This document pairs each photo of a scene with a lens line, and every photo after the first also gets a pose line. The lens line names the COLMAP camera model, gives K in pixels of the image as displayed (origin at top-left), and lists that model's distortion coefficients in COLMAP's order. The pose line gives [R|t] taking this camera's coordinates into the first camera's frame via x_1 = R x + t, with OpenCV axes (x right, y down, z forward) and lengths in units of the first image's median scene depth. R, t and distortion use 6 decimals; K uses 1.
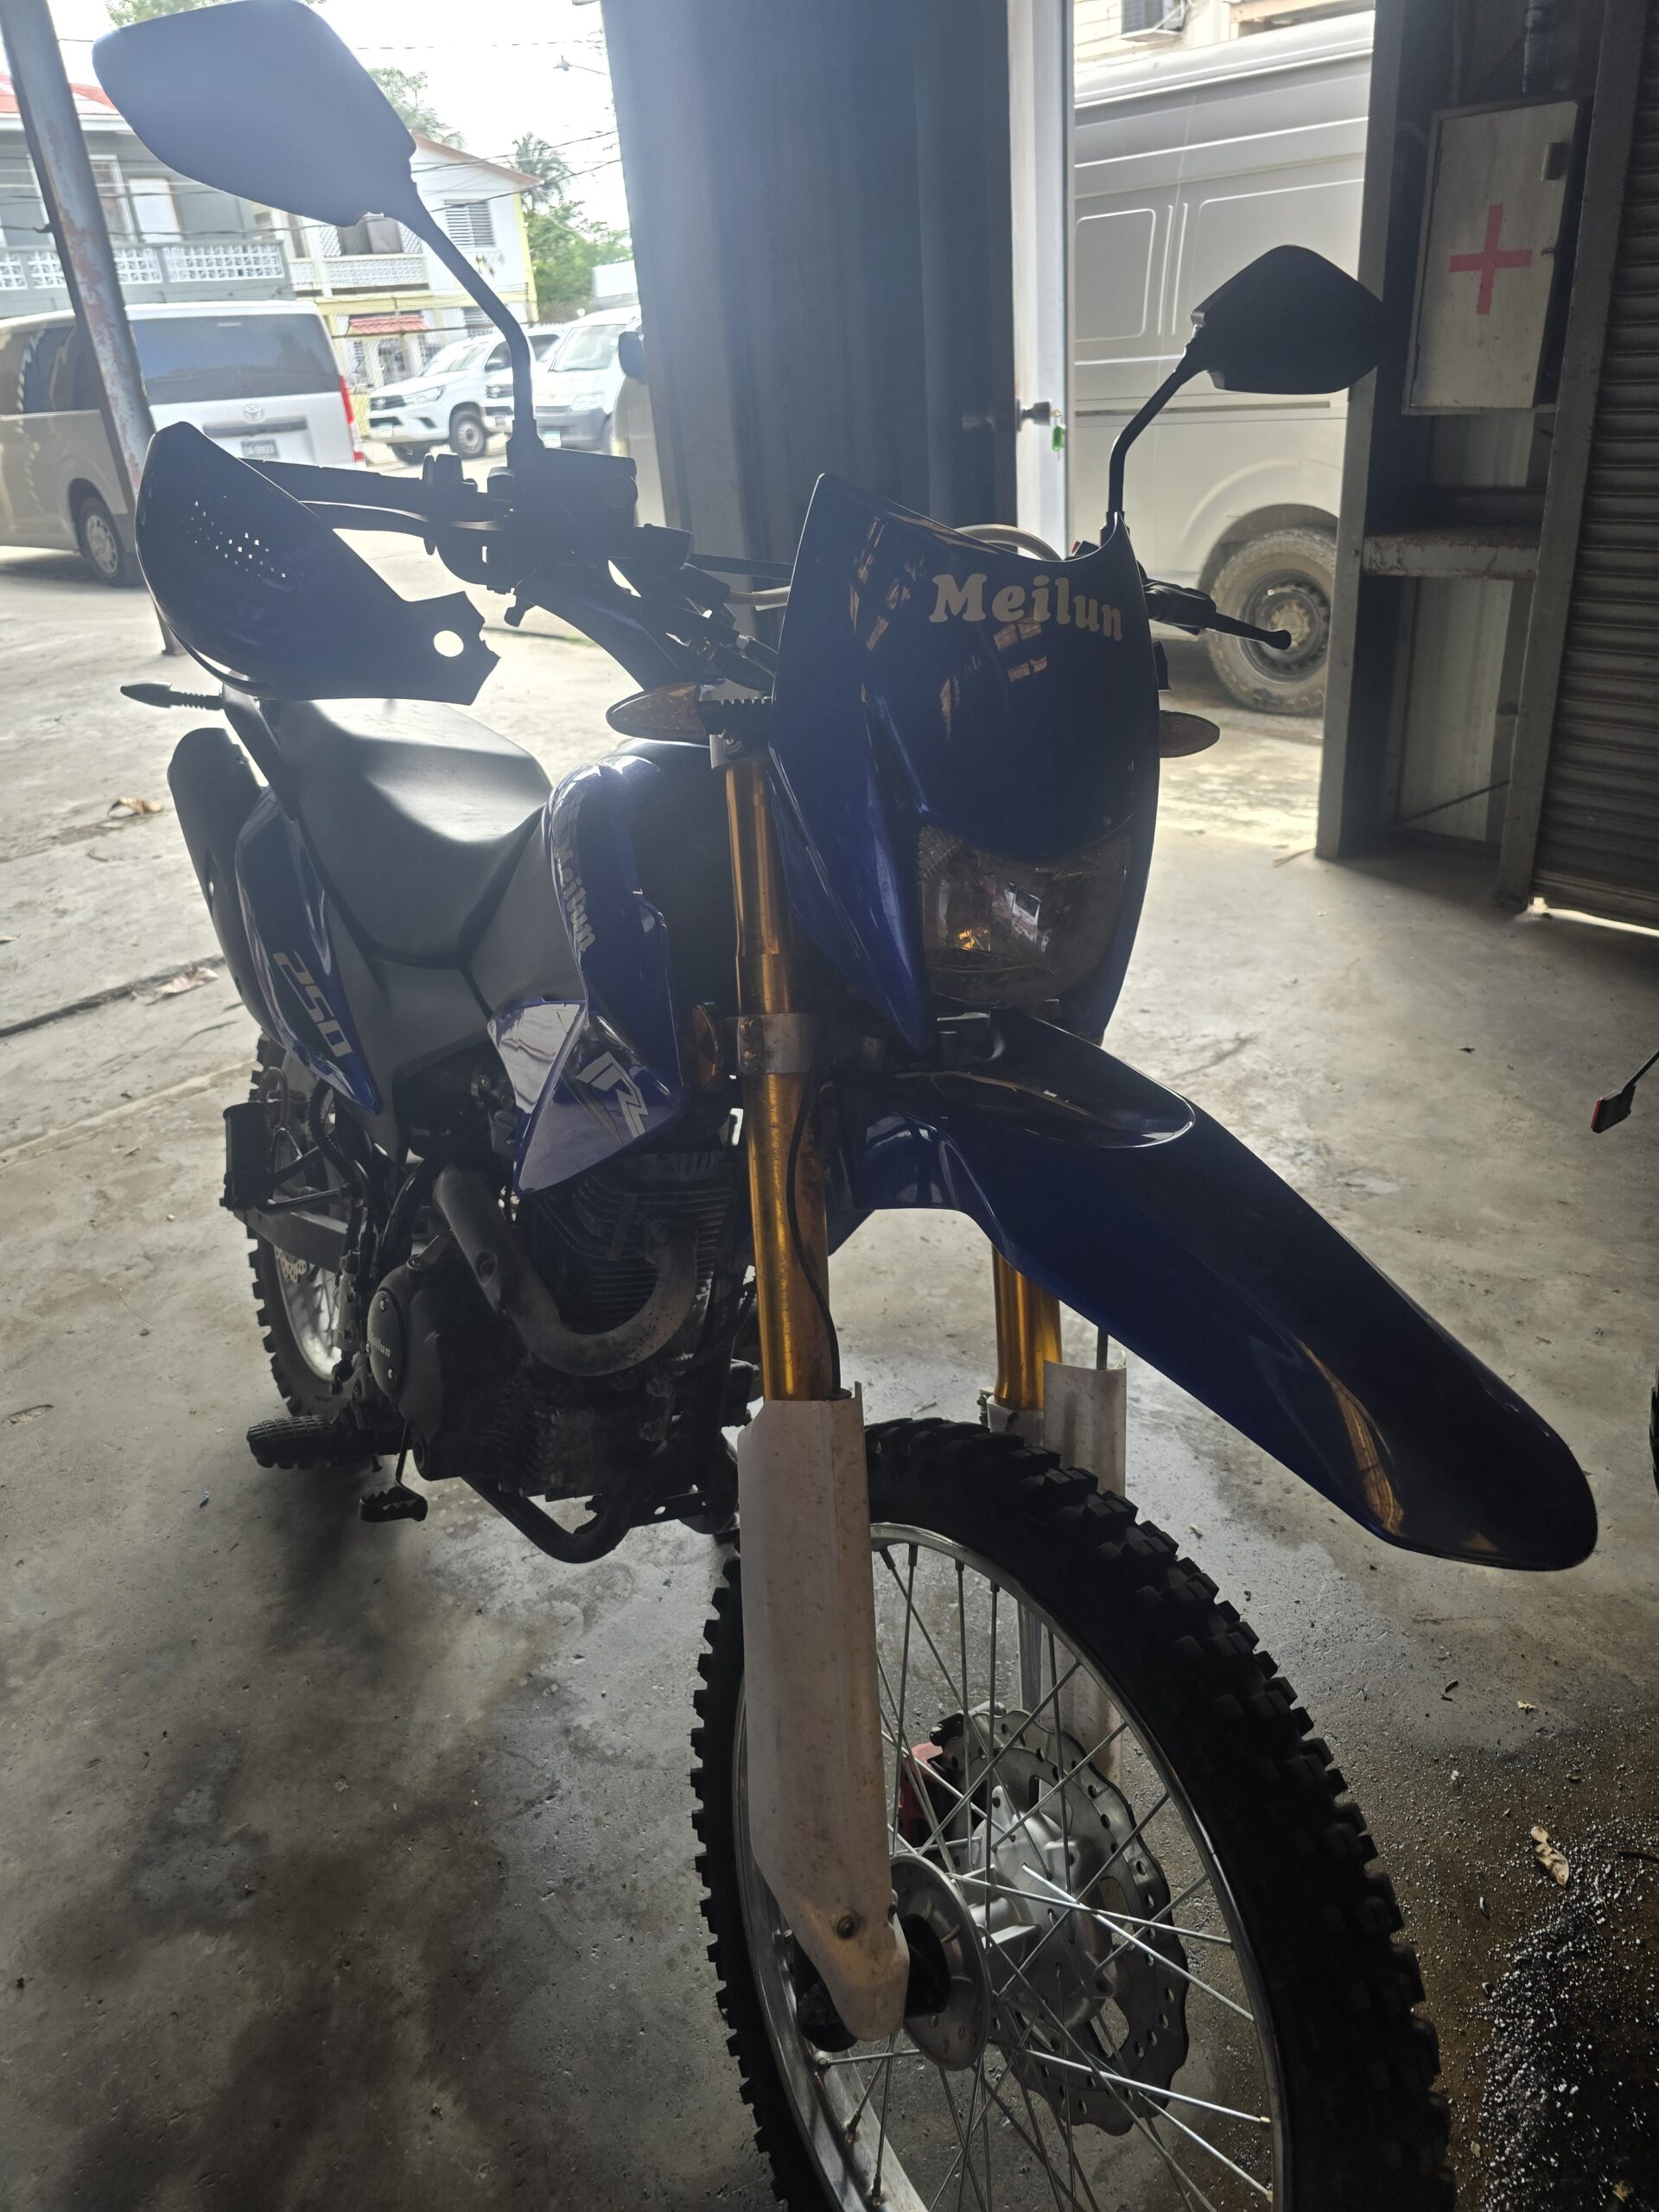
lens RADIAL K [[1557.3, 0, 849.4], [0, 1557.3, 1052.8], [0, 0, 1]] dist [0.014527, -0.028628]
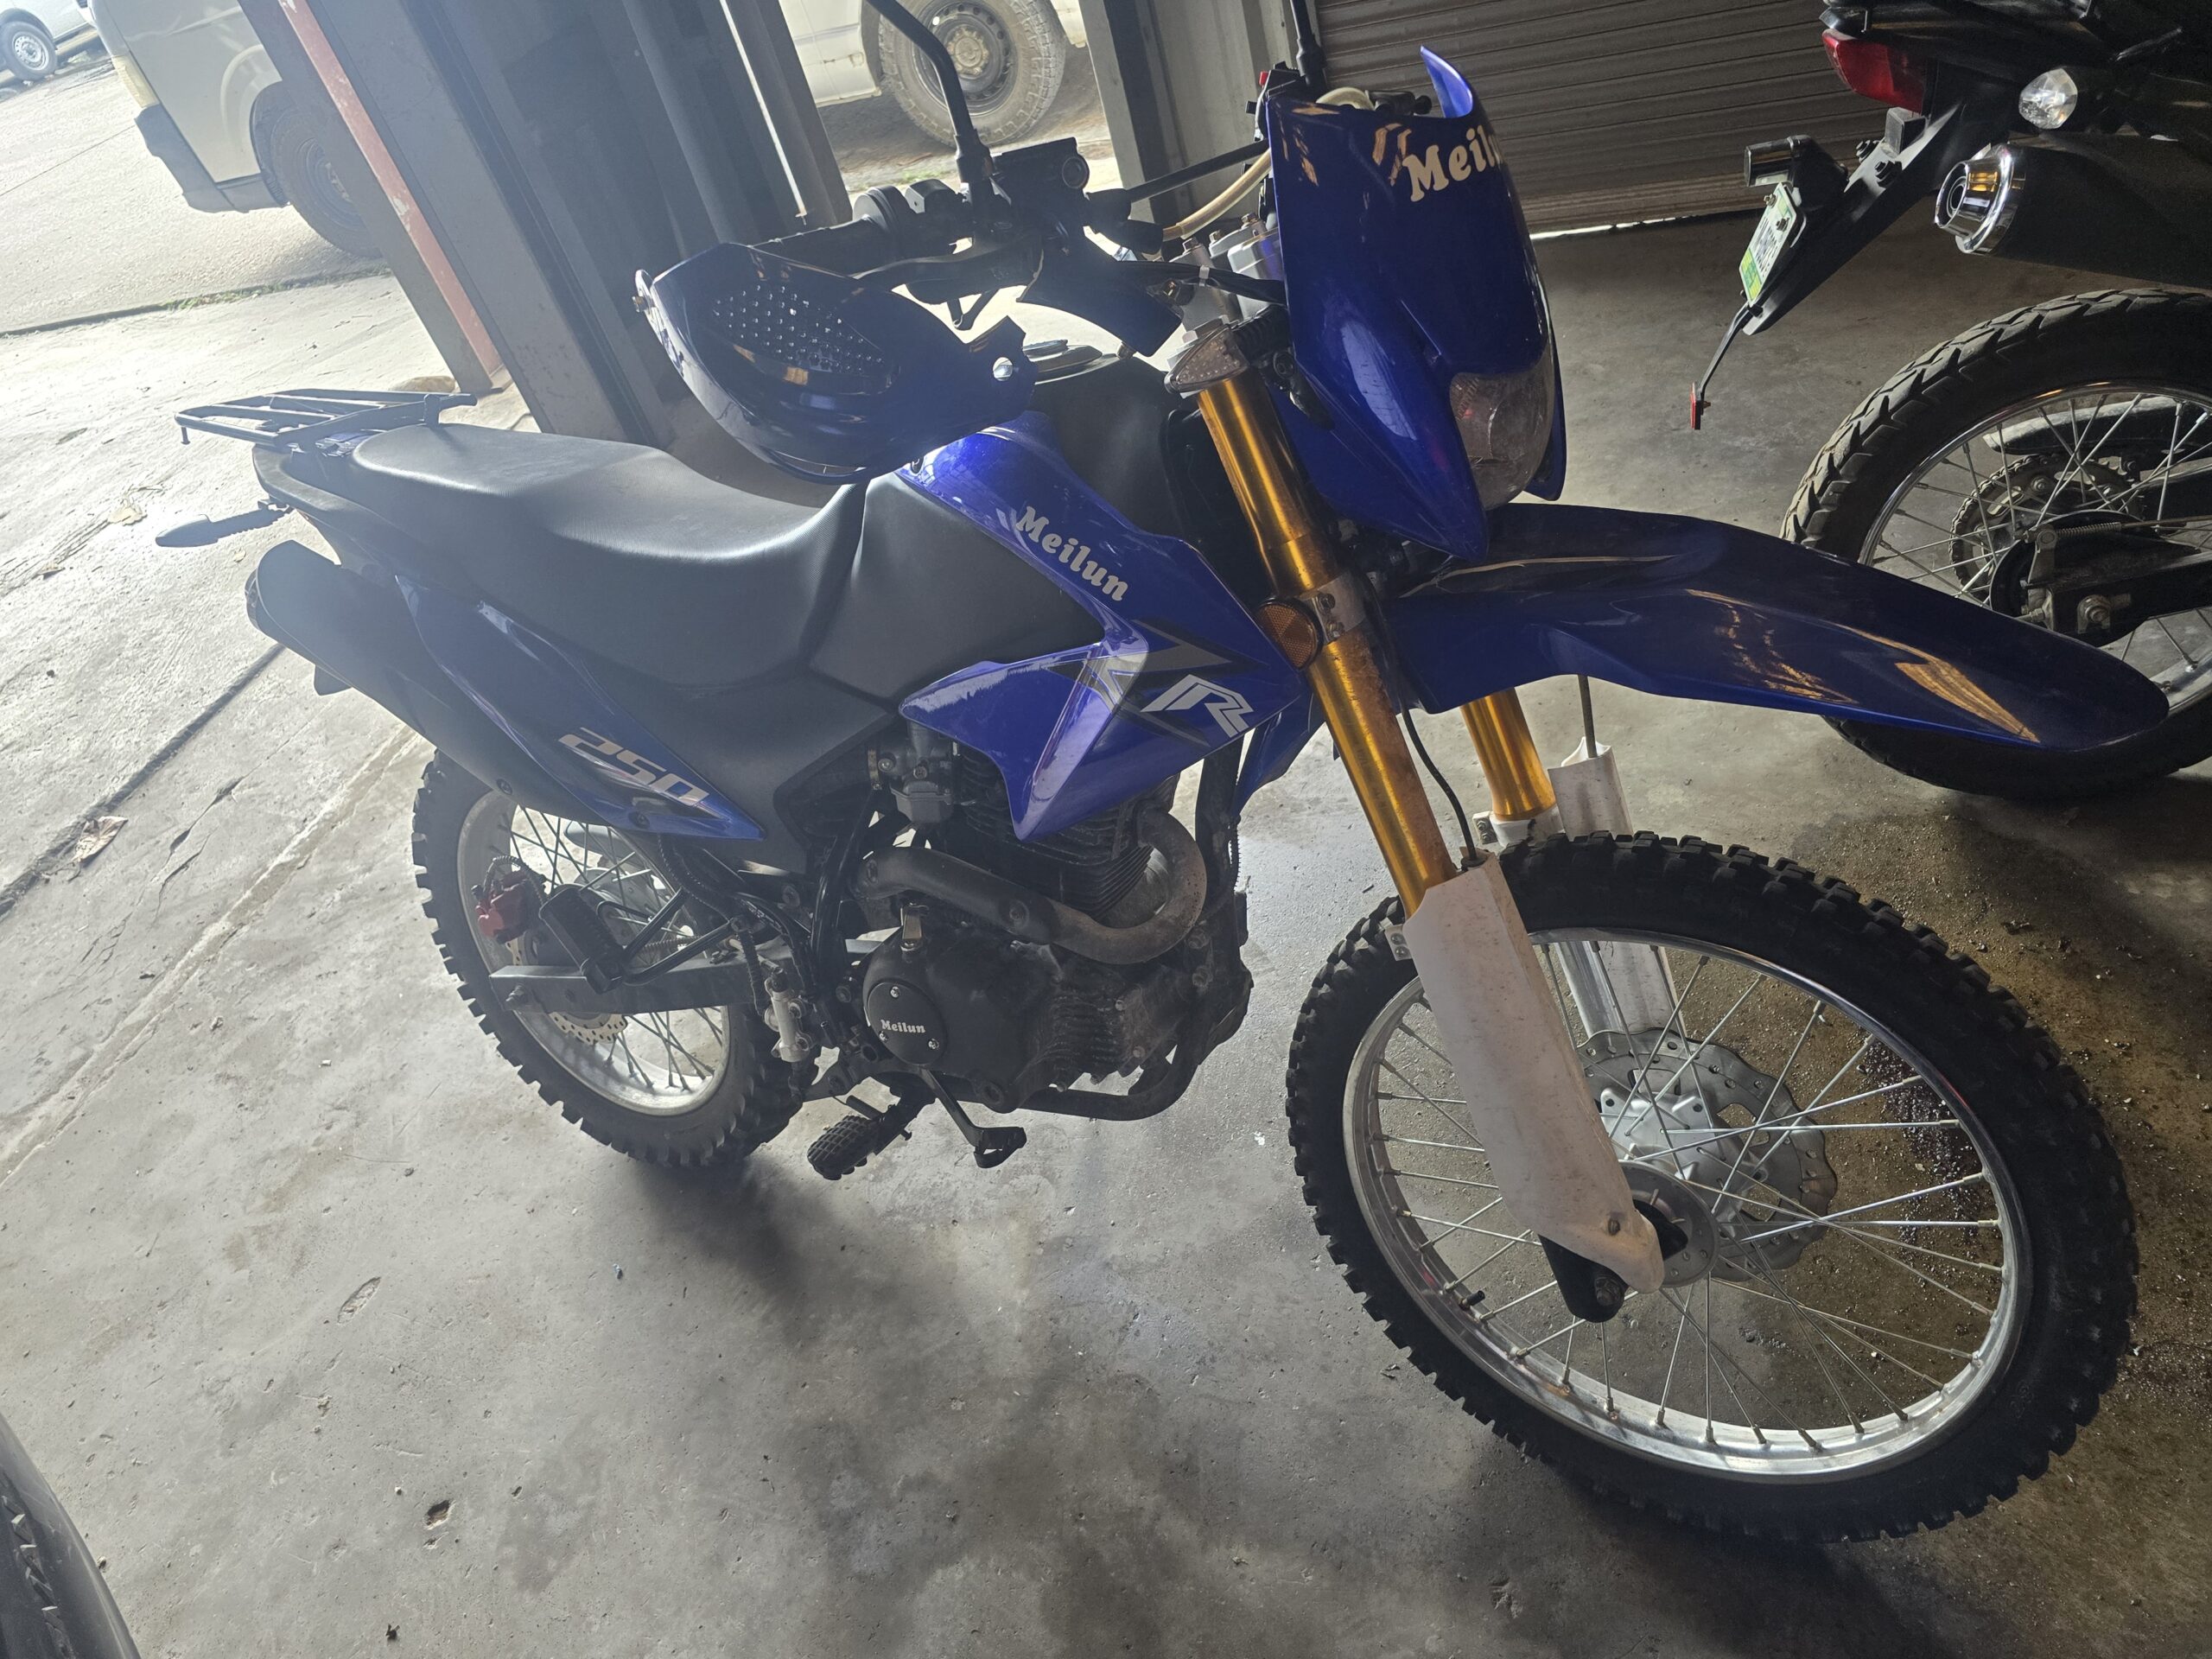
lens RADIAL K [[1557.3, 0, 1100.2], [0, 1557.3, 820.9], [0, 0, 1]] dist [0.014527, -0.028628]
pose [[0.870628, -0.418046, 0.259314, -0.346838], [0.363324, 0.901802, 0.233984, -0.121173], [-0.331666, -0.109498, 0.937021, -0.018608]]
